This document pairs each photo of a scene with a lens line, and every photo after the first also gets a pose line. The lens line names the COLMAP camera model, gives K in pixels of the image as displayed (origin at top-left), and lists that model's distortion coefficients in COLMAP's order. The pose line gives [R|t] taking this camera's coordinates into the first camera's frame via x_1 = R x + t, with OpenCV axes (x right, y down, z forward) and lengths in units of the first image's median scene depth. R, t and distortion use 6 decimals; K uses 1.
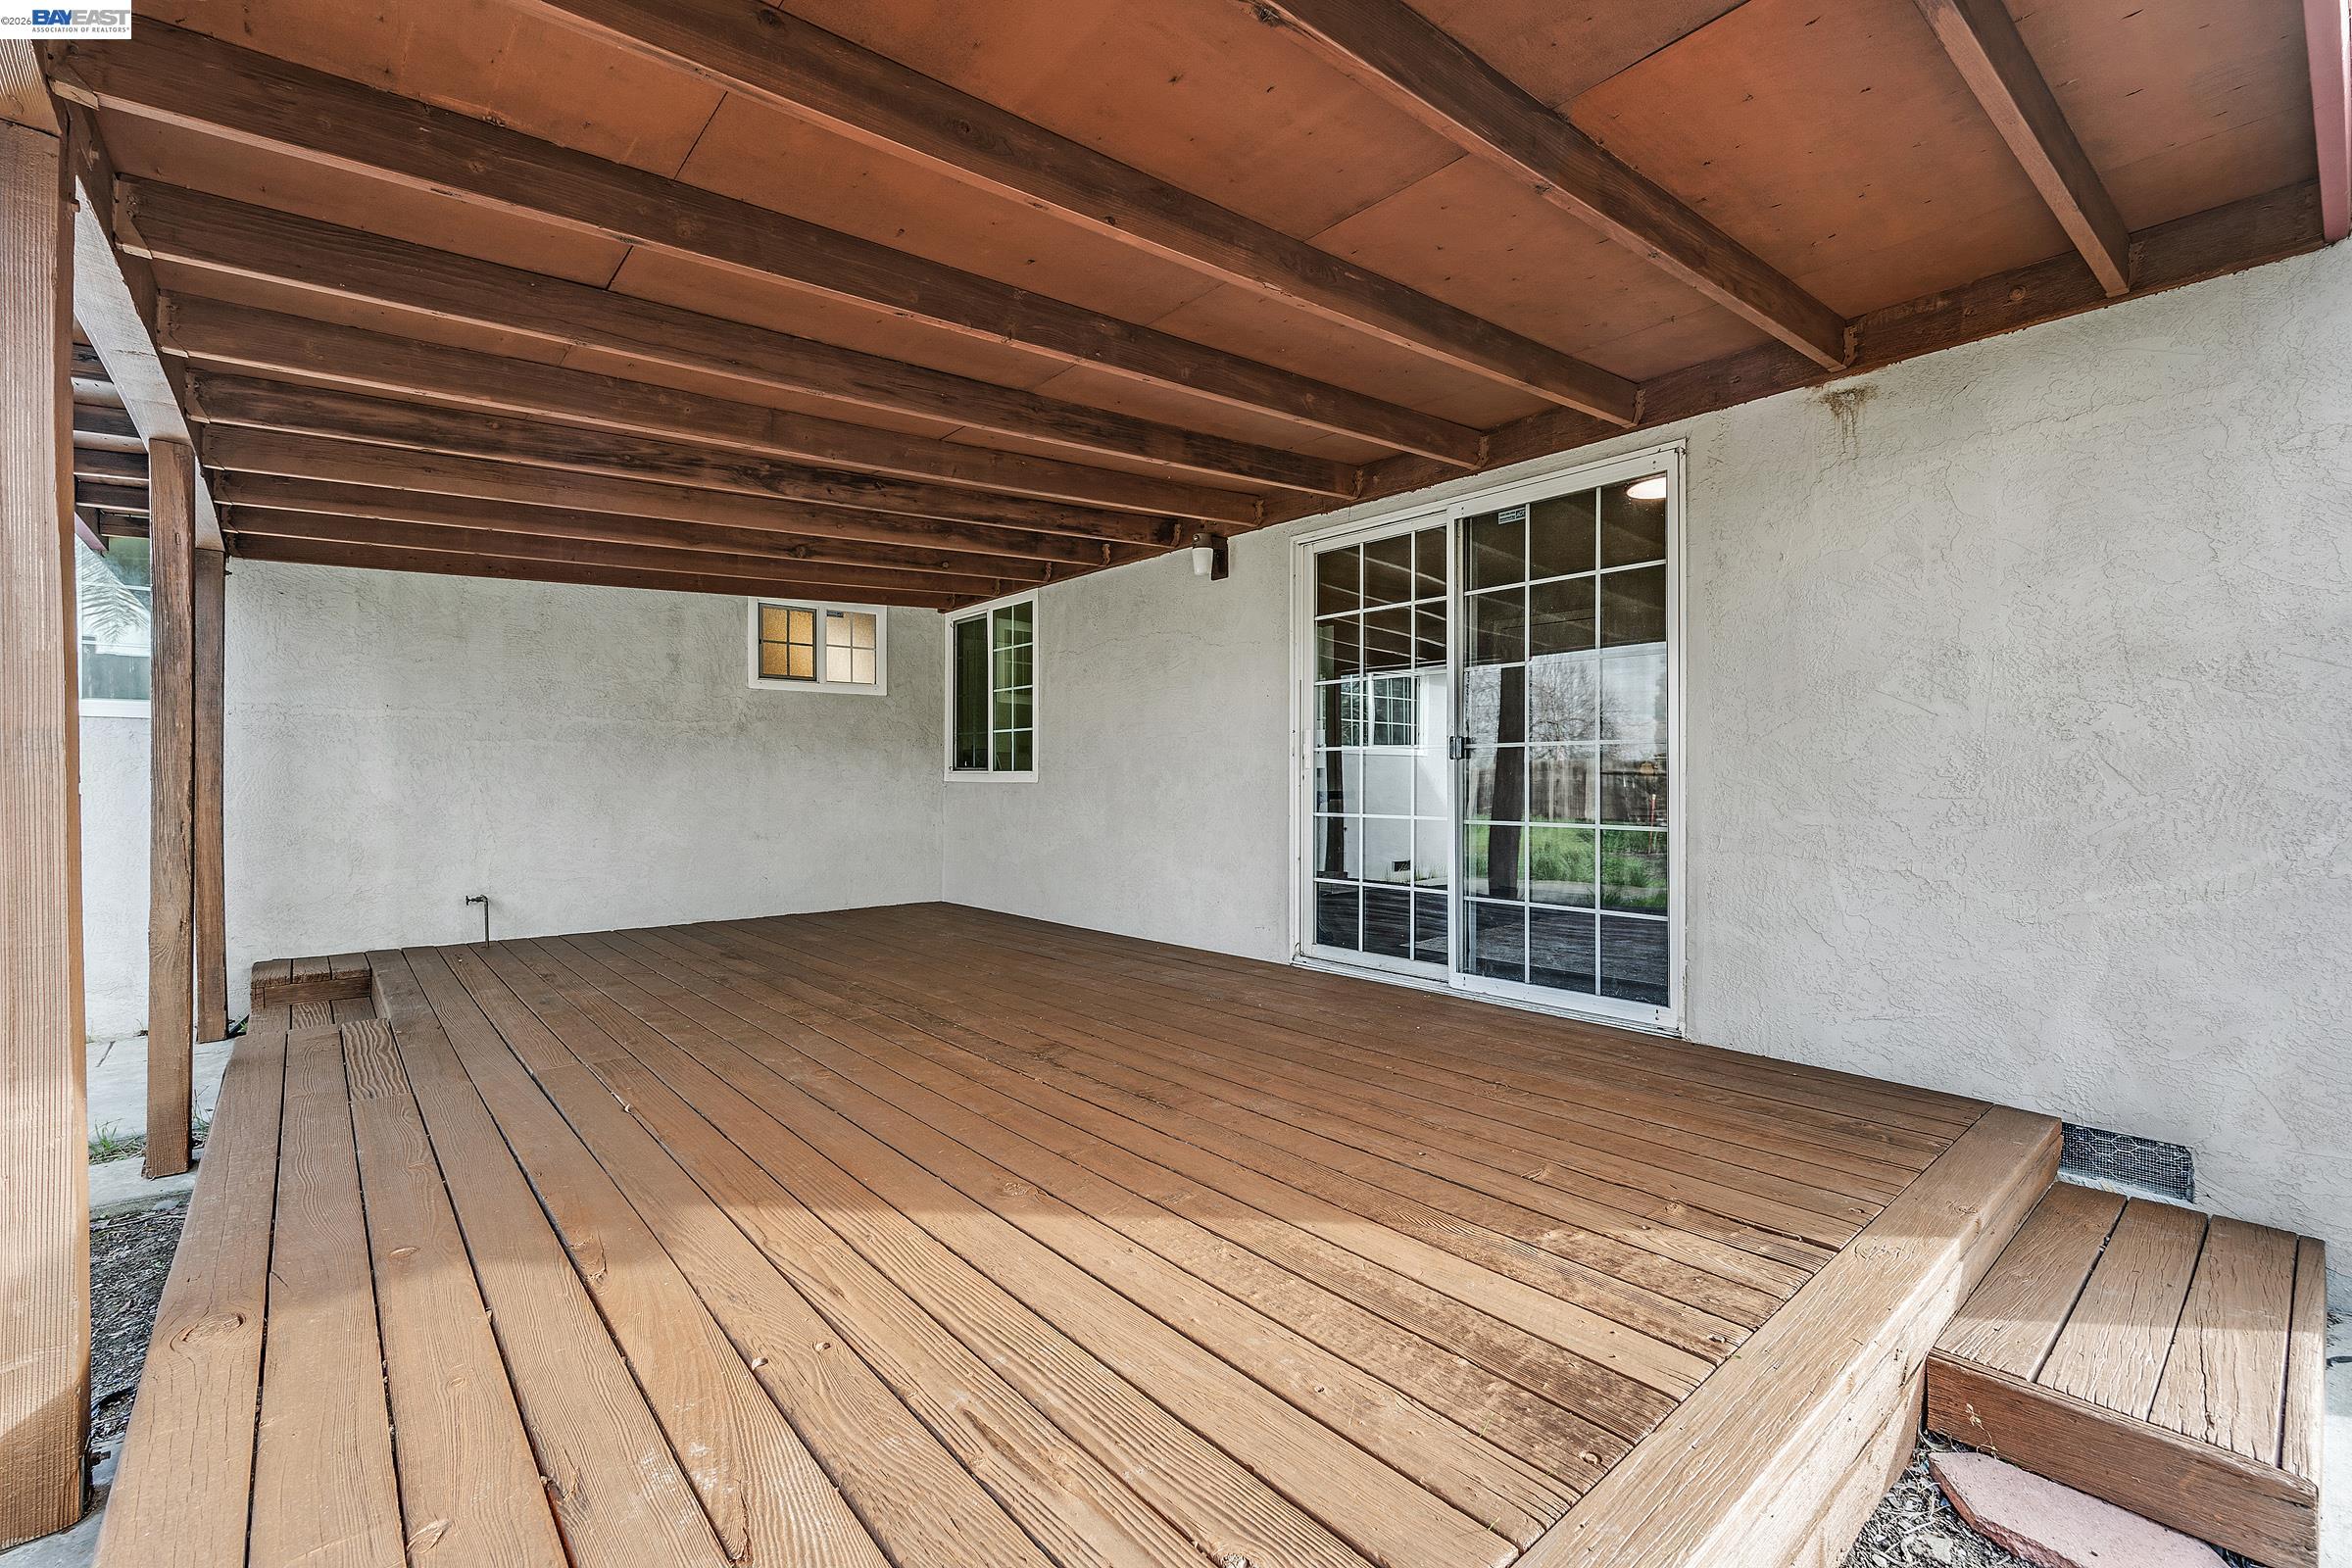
lens RADIAL K [[1005.9, 0, 1173.7], [0, 1005.9, 784.9], [0, 0, 1]] dist [0.009267, 0.000309]
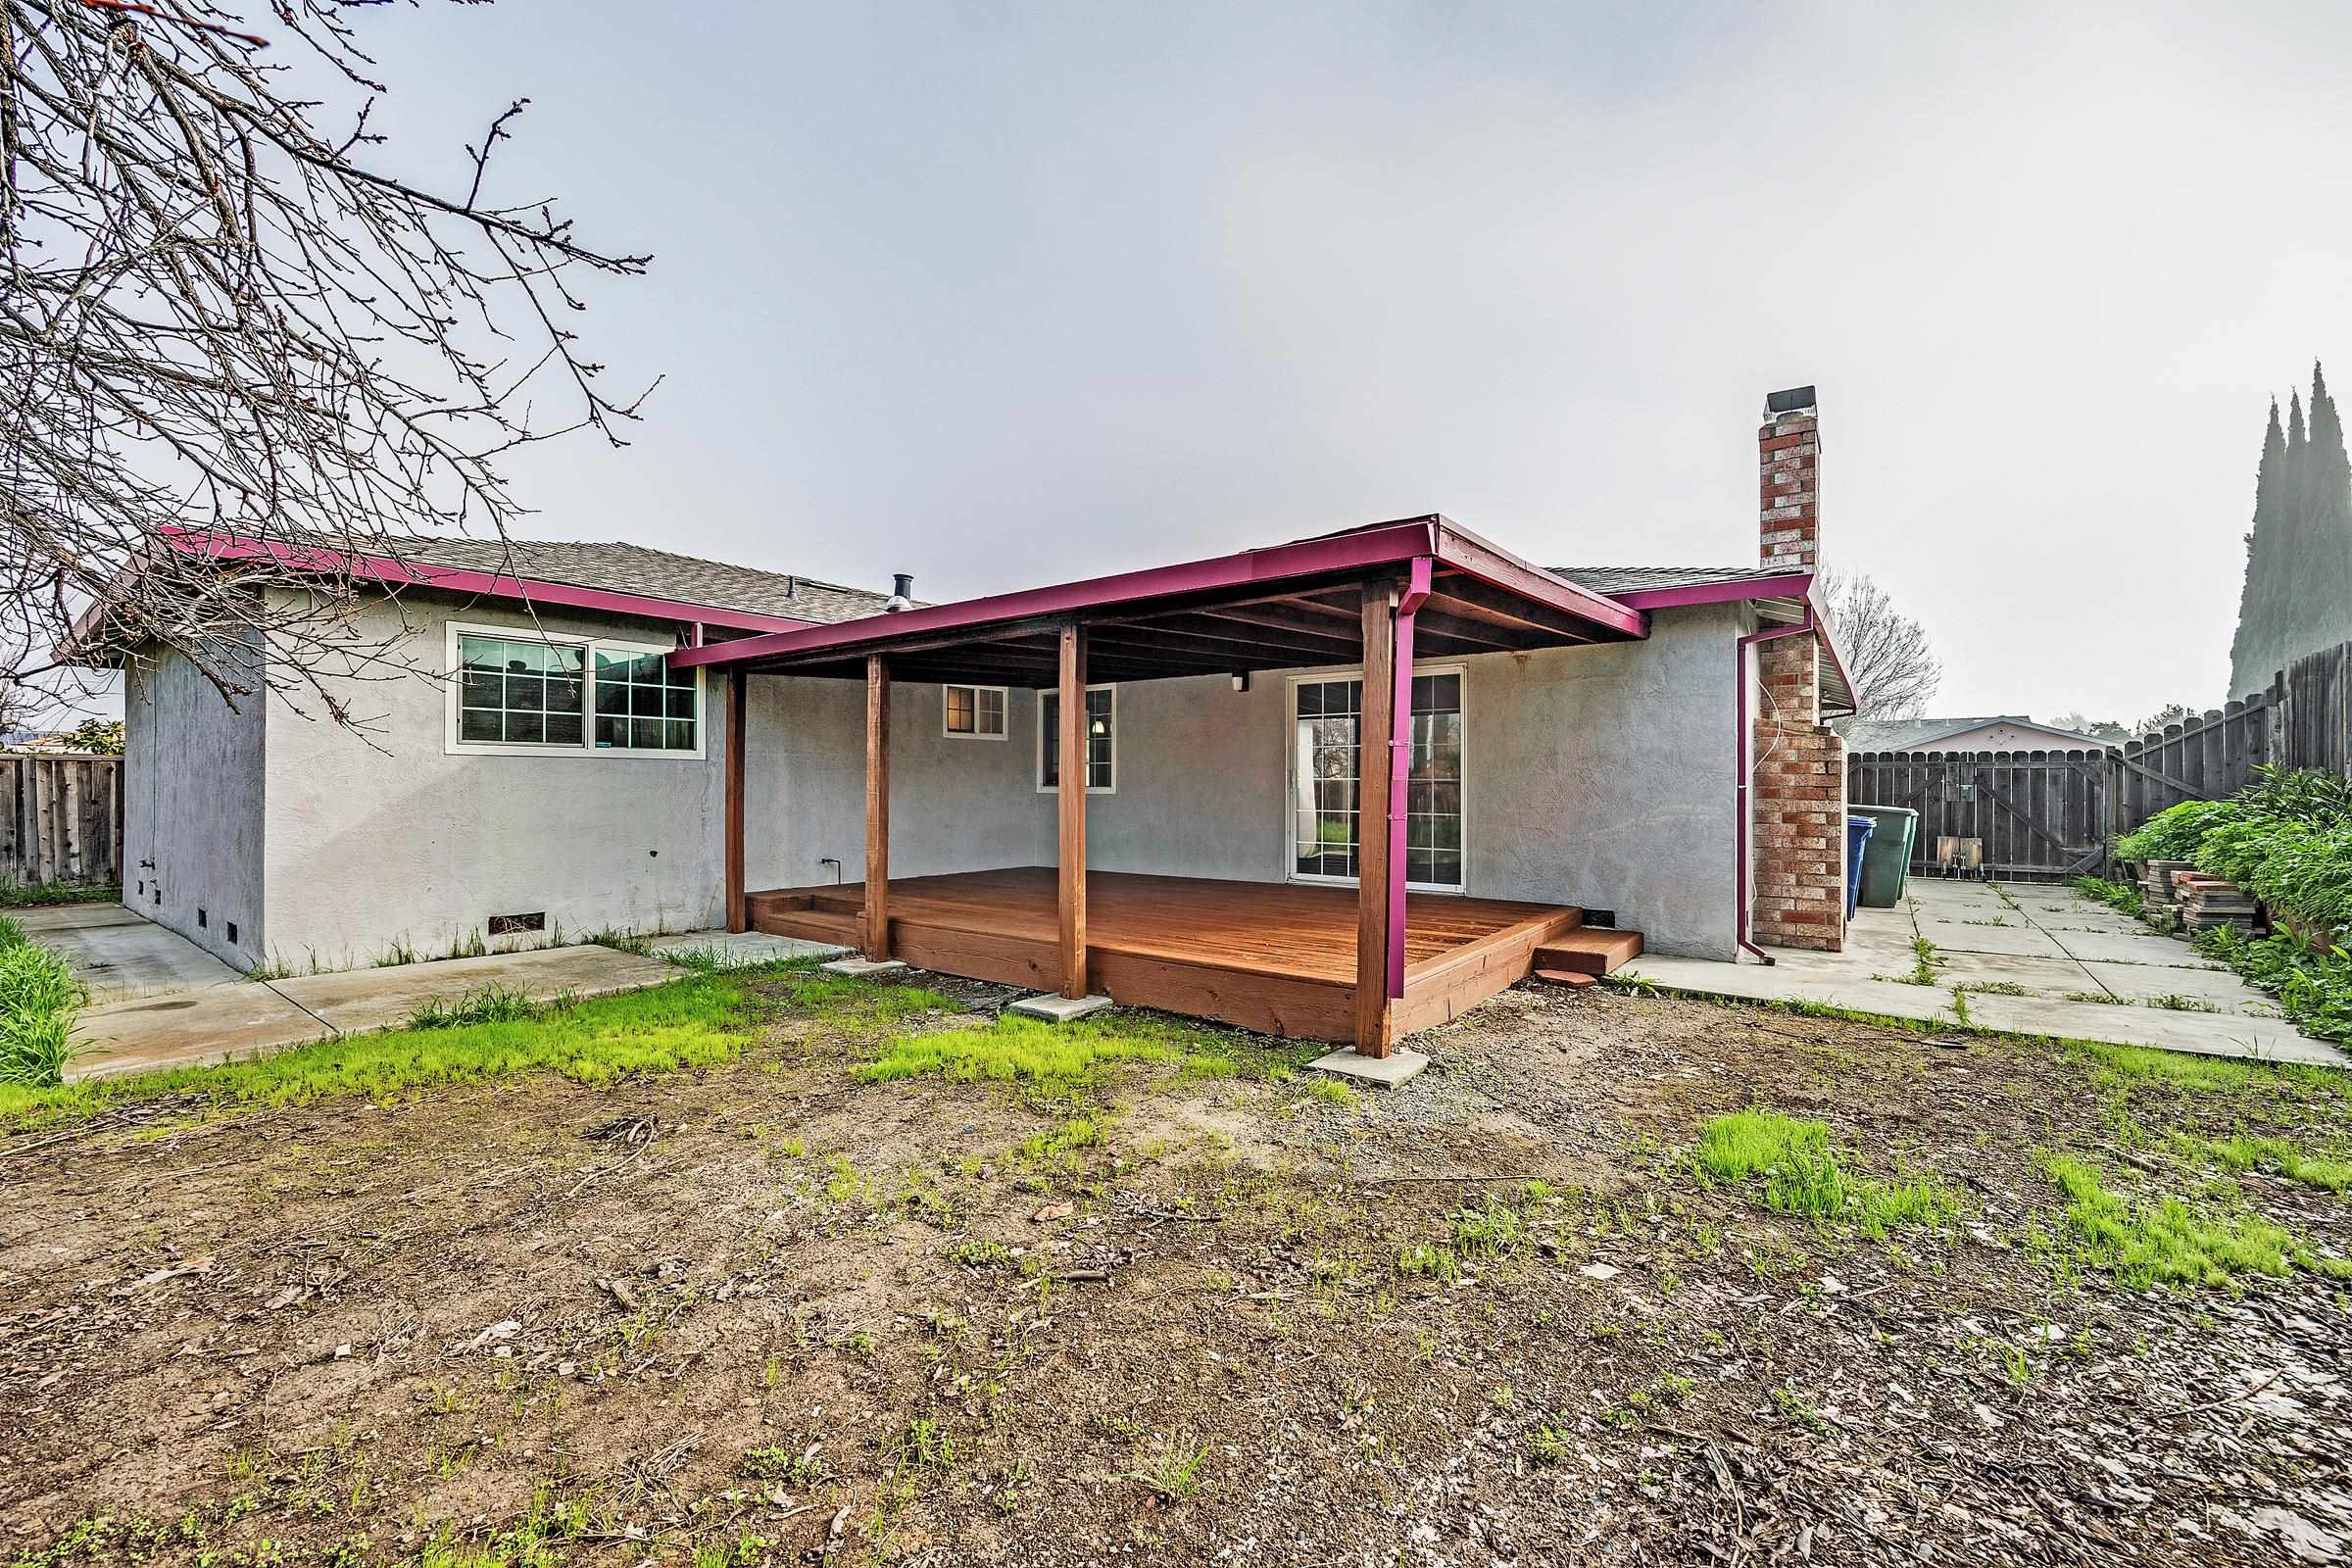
lens RADIAL K [[940.9, 0, 1183.4], [0, 940.9, 789.3], [0, 0, 1]] dist [-0.002864, 0.001070]
pose [[0.975342, 0.001538, 0.220693, -0.435922], [-0.001431, 0.999999, -0.000644, -0.010657], [-0.220694, 0.000312, 0.975343, -0.708332]]
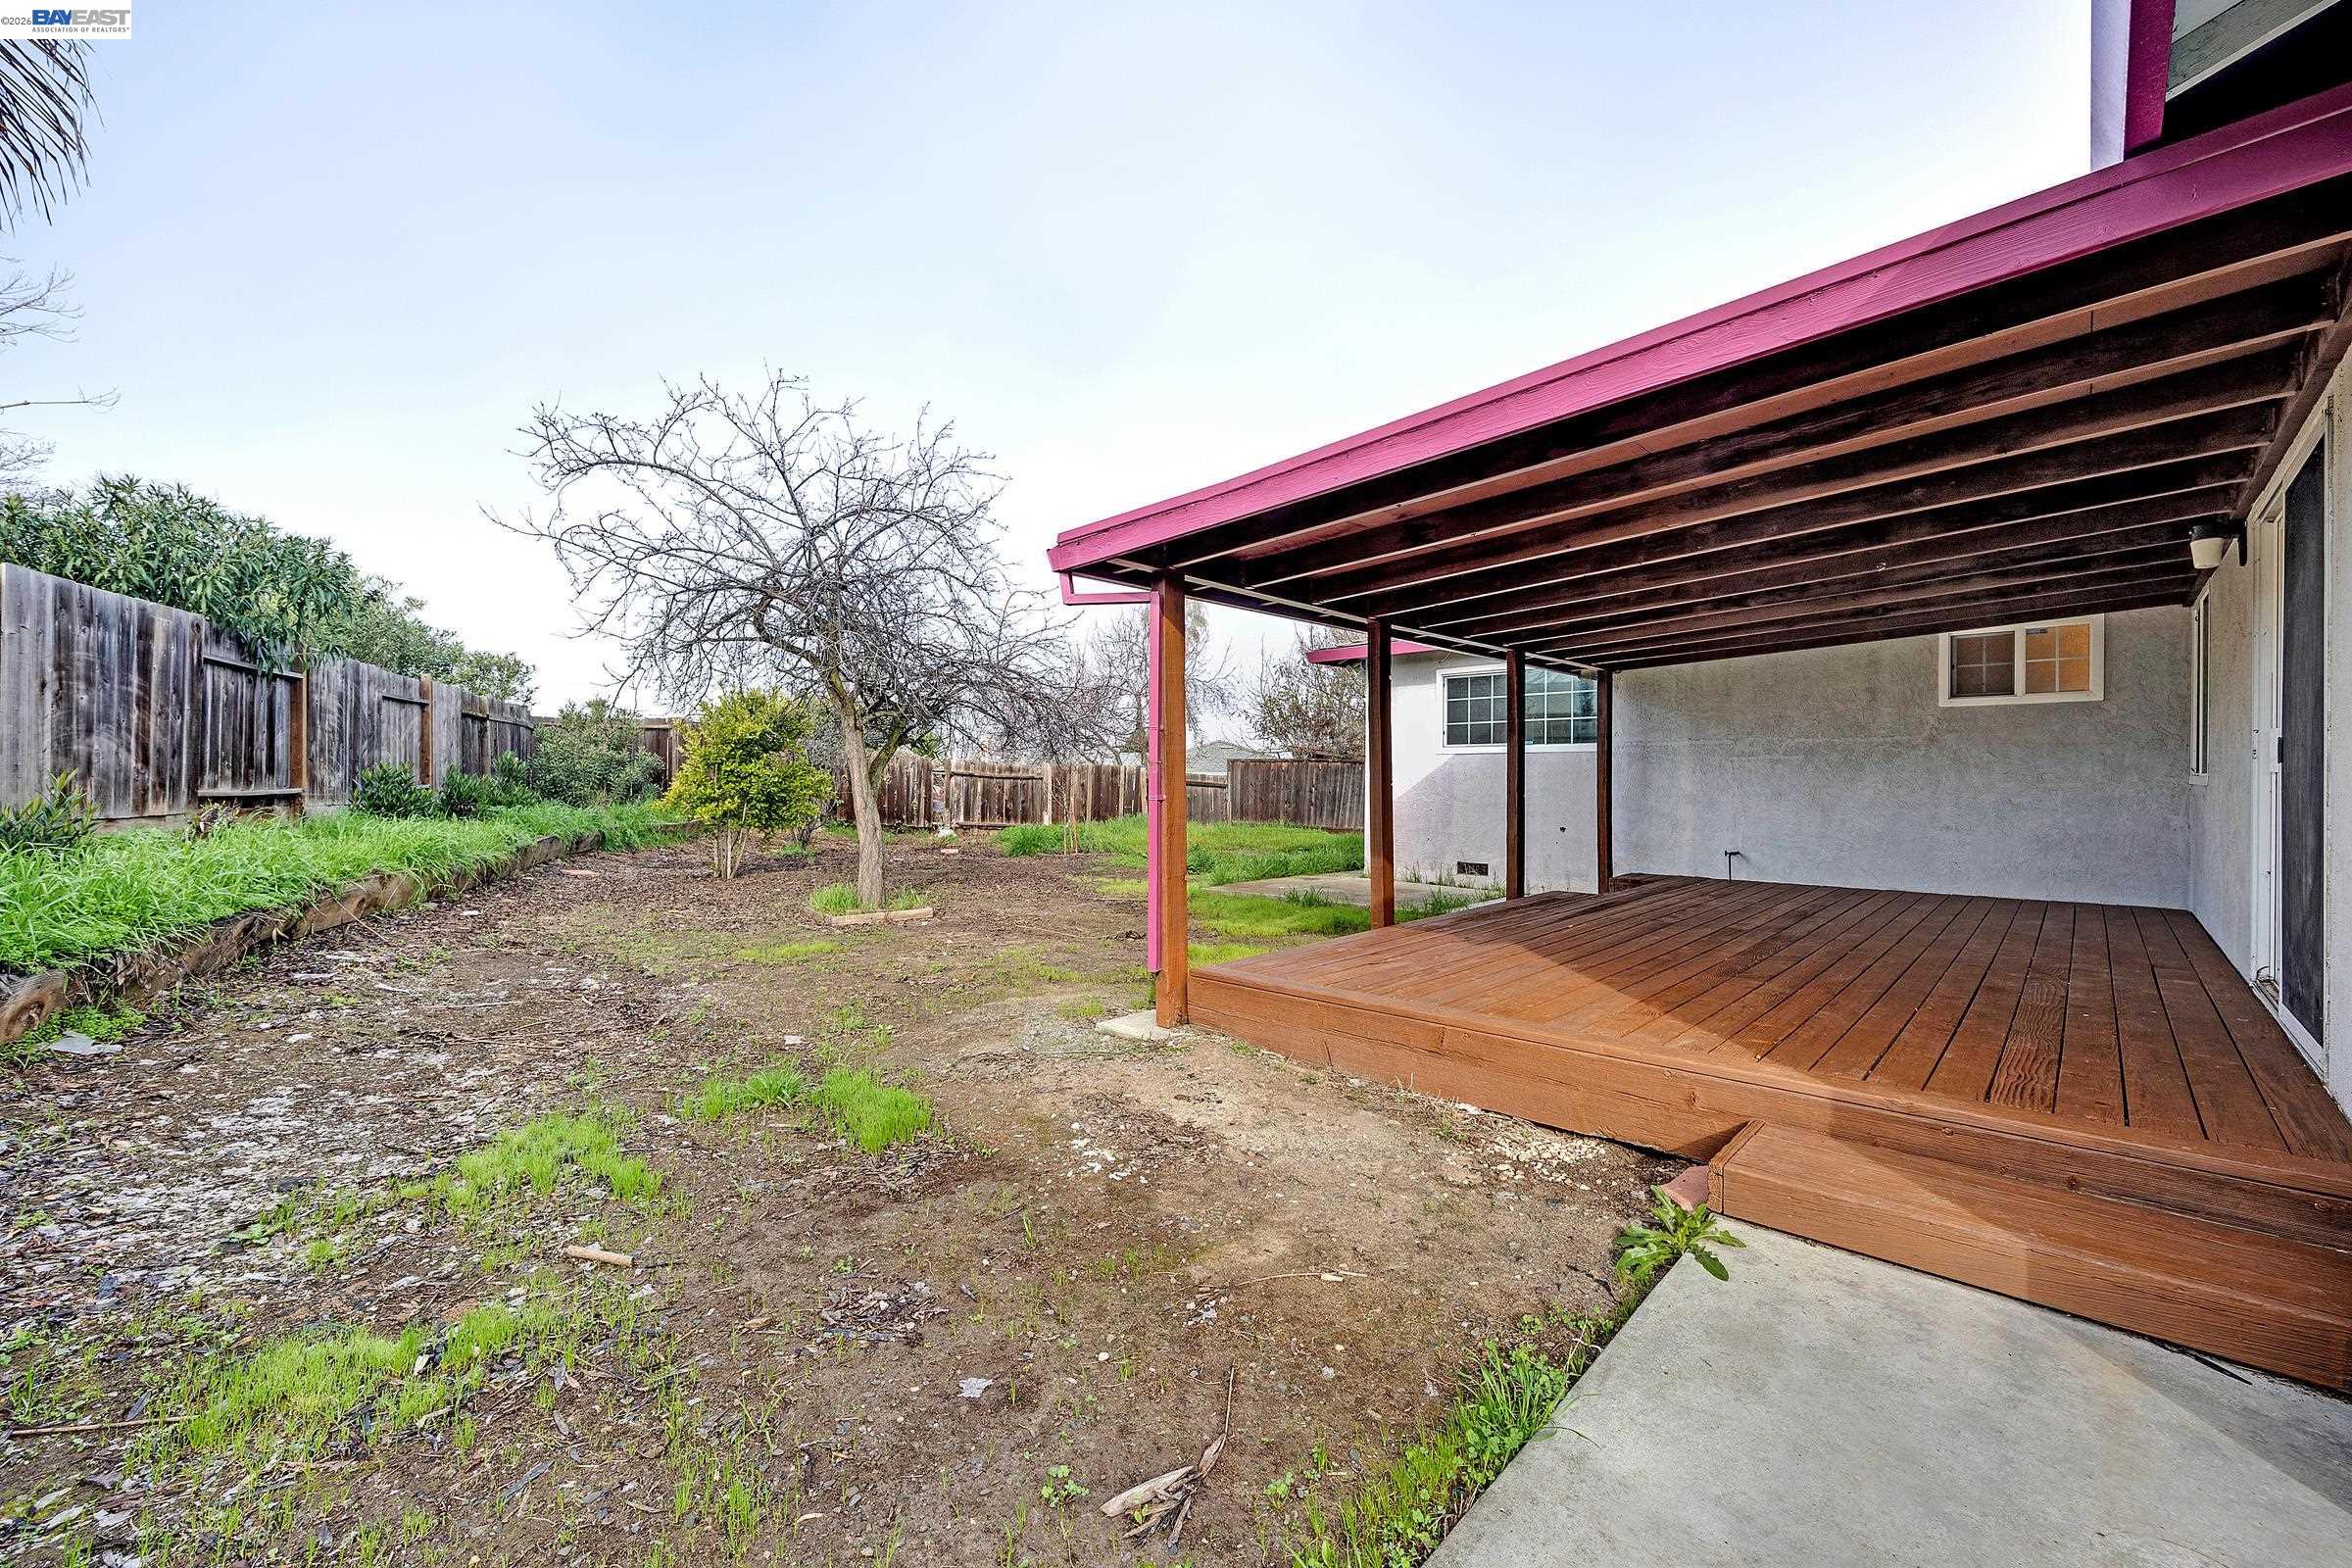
lens RADIAL K [[949.2, 0, 1185.1], [0, 949.2, 778.6], [0, 0, 1]] dist [-0.001786, -0.000075]
pose [[0.105673, 0.002034, -0.994399, 0.732883], [-0.005360, 0.999985, 0.001475, -0.006259], [0.994387, 0.005174, 0.105682, -0.046899]]
